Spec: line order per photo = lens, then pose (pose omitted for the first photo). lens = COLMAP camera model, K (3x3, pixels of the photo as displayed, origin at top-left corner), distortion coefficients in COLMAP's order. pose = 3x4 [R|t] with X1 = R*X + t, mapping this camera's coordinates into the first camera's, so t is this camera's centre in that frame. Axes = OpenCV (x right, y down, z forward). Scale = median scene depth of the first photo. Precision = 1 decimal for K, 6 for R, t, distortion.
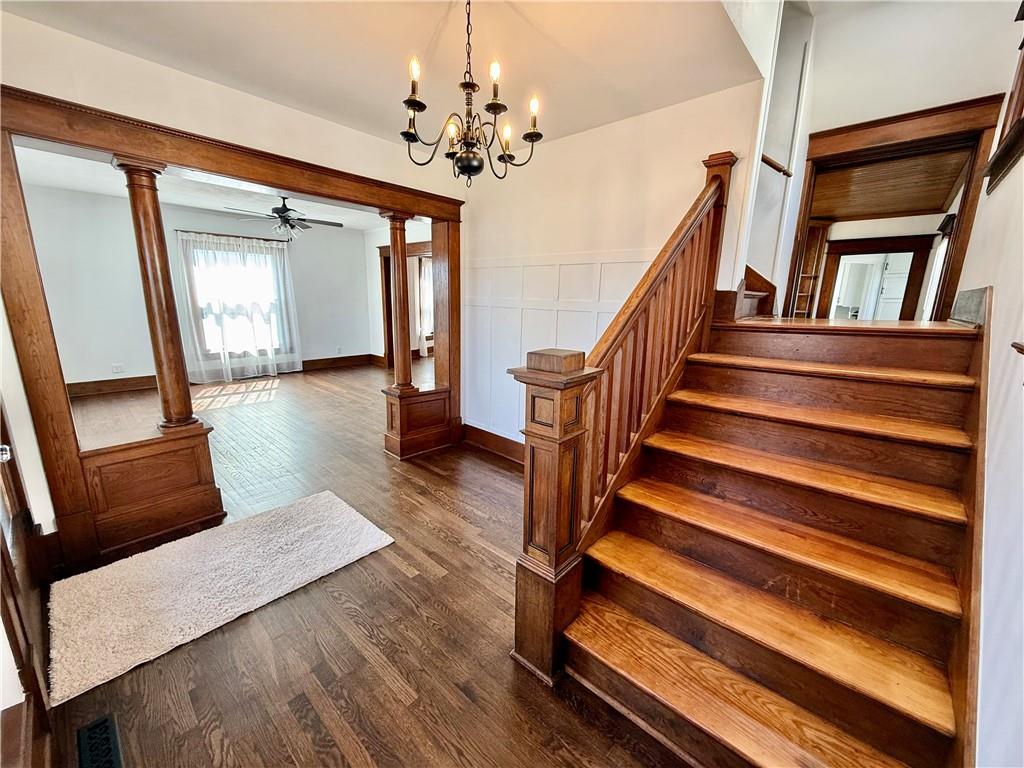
lens RADIAL K [[408.8, 0, 508.5], [0, 408.8, 381.8], [0, 0, 1]] dist [0.000760, 0.000336]
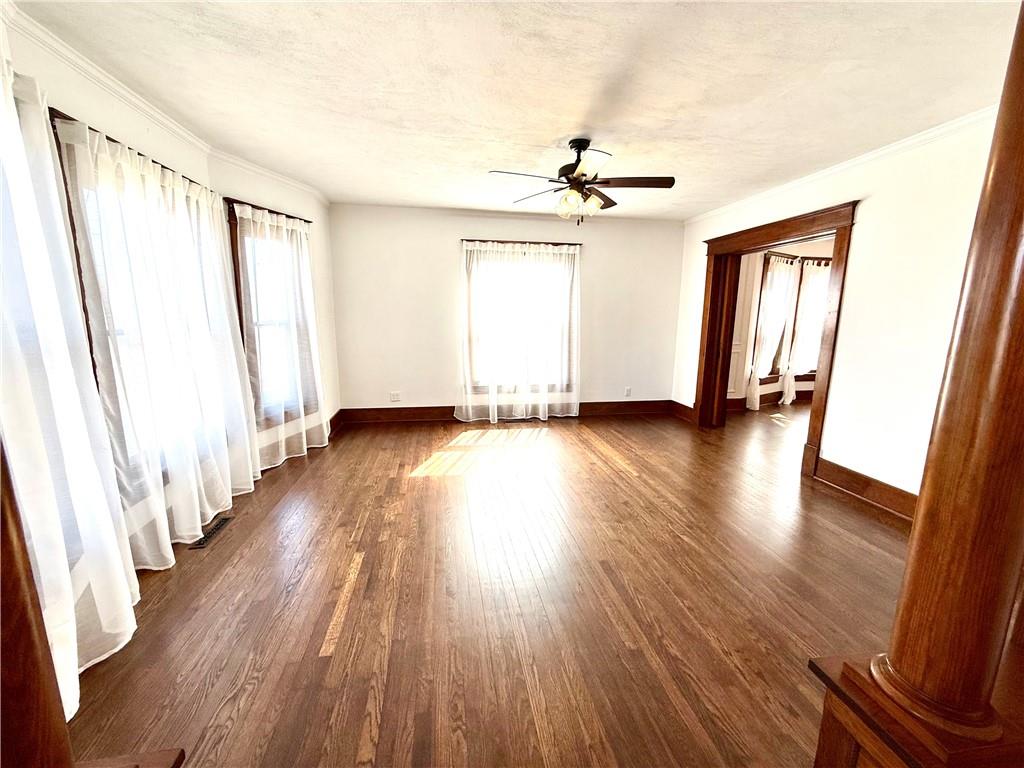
lens RADIAL K [[408.8, 0, 512.4], [0, 408.8, 385.5], [0, 0, 1]] dist [0.000760, 0.000336]
pose [[0.796772, 0.095490, -0.596687, -0.167294], [-0.119576, 0.992825, -0.000788, -0.070139], [0.592331, 0.071977, 0.802473, 0.341132]]
